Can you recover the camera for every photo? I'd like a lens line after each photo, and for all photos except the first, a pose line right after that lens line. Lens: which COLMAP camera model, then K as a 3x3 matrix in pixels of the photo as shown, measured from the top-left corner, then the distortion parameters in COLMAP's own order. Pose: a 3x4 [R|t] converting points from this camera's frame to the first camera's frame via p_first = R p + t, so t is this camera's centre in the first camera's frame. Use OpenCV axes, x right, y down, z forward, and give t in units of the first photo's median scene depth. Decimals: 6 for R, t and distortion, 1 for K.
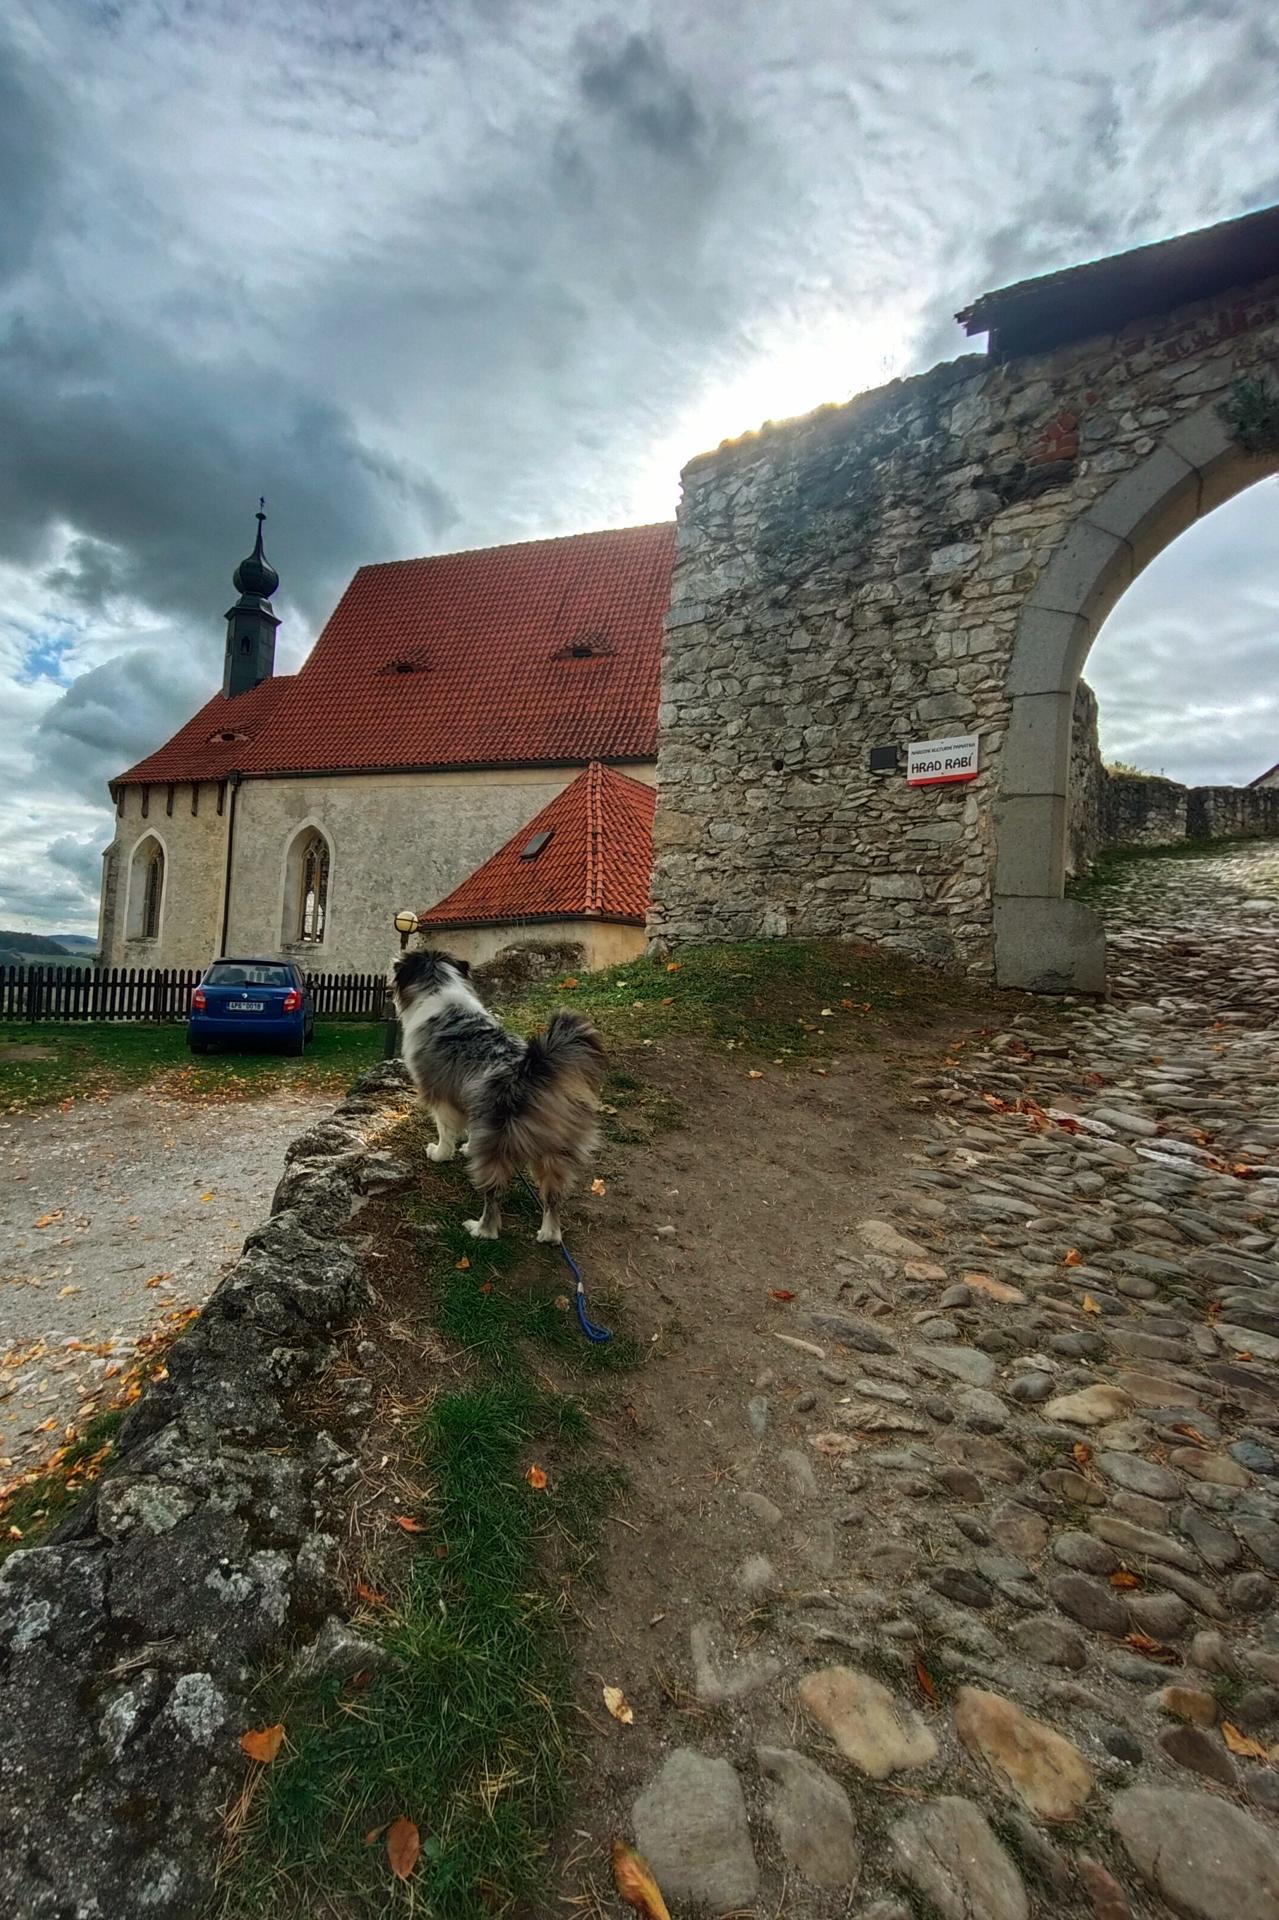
lens RADIAL K [[891.4, 0, 640.9], [0, 891.4, 963.1], [0, 0, 1]] dist [0.024602, 0.000747]
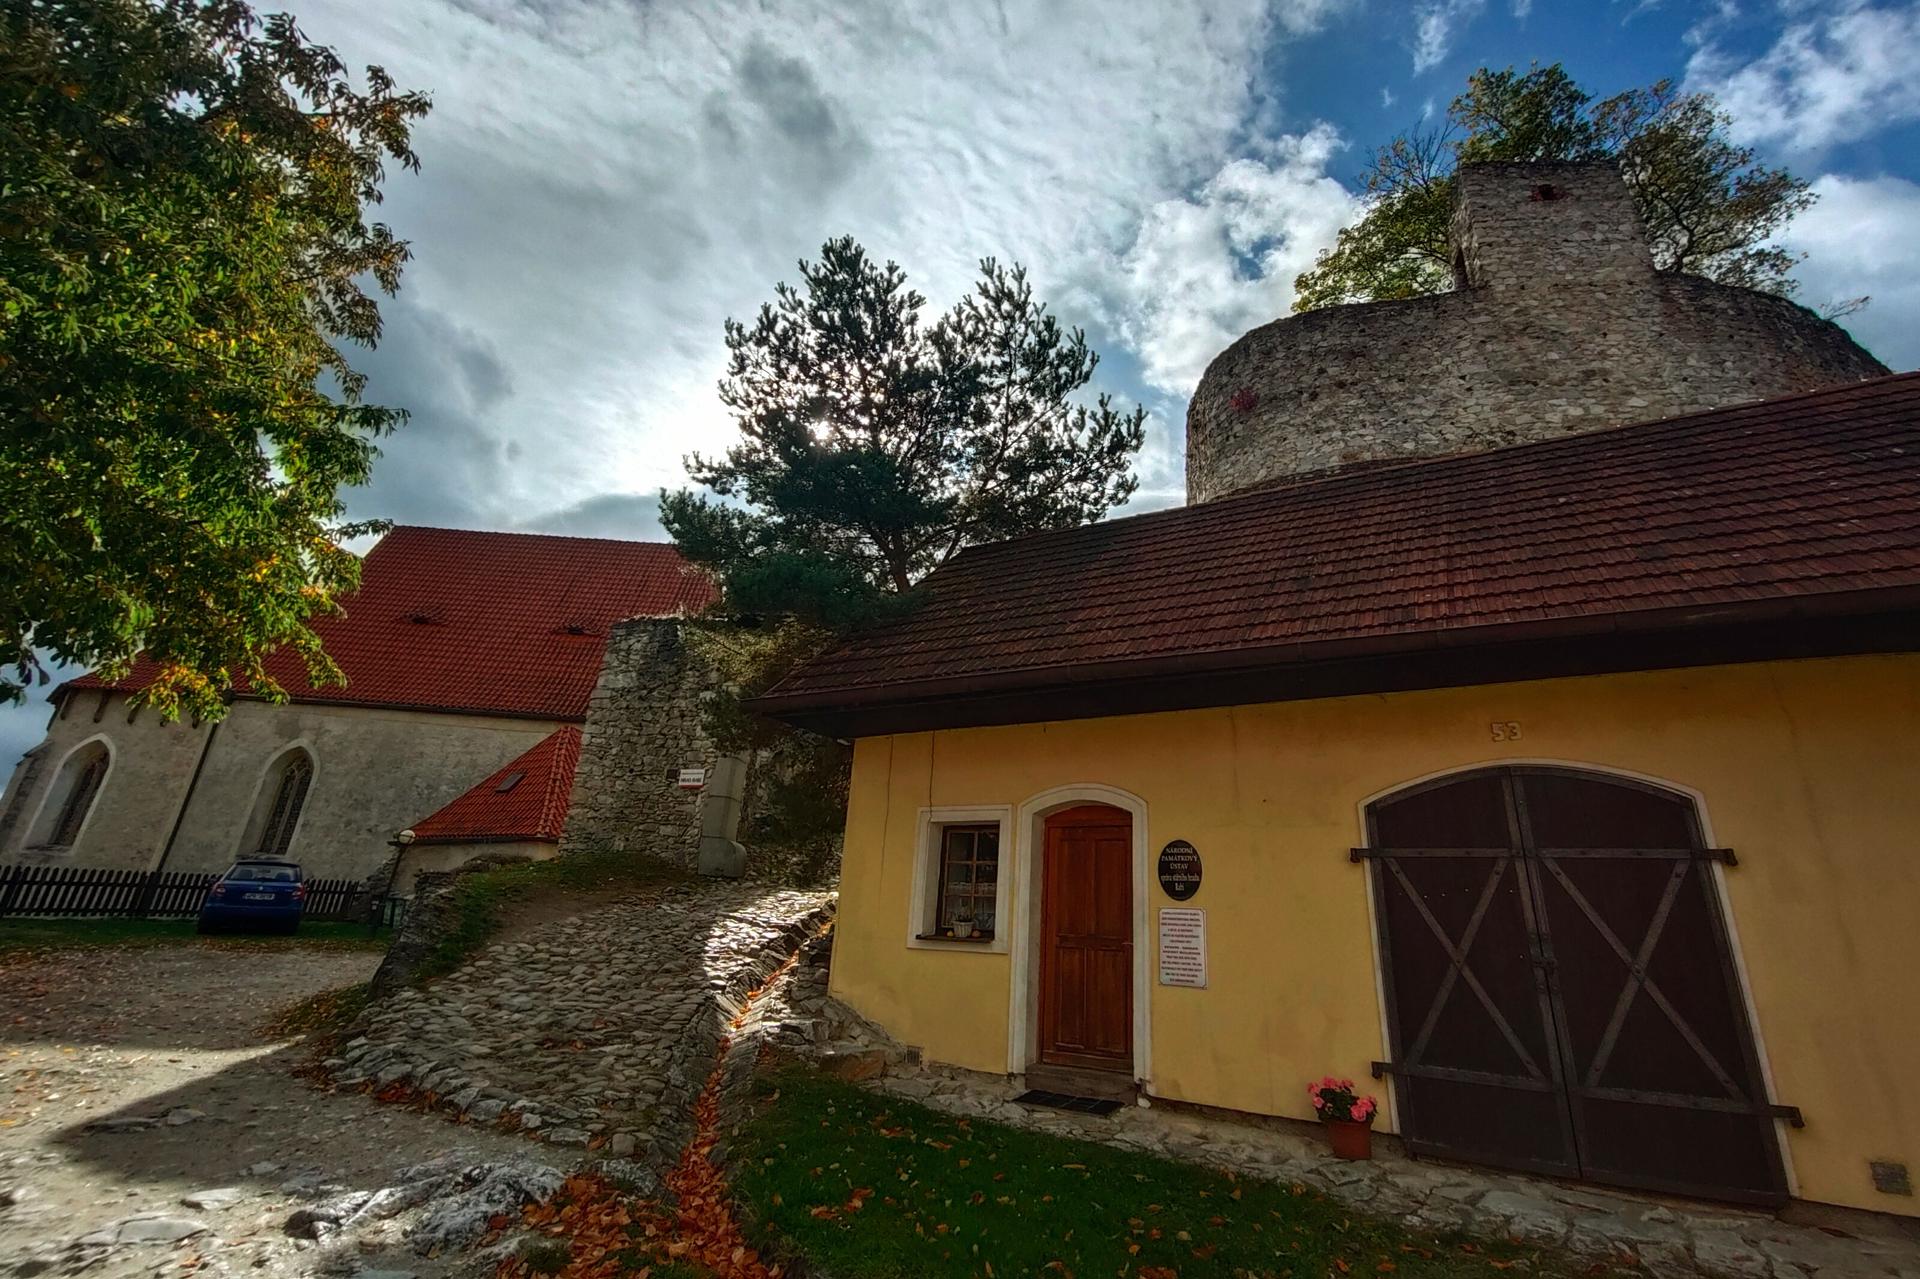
lens RADIAL K [[891.4, 0, 928.5], [0, 891.4, 590.0], [0, 0, 1]] dist [0.024602, 0.000747]
pose [[0.950911, 0.123007, 0.283969, 0.152518], [-0.023996, 0.944156, -0.328625, 0.059582], [-0.308534, 0.305679, 0.900759, -1.227212]]
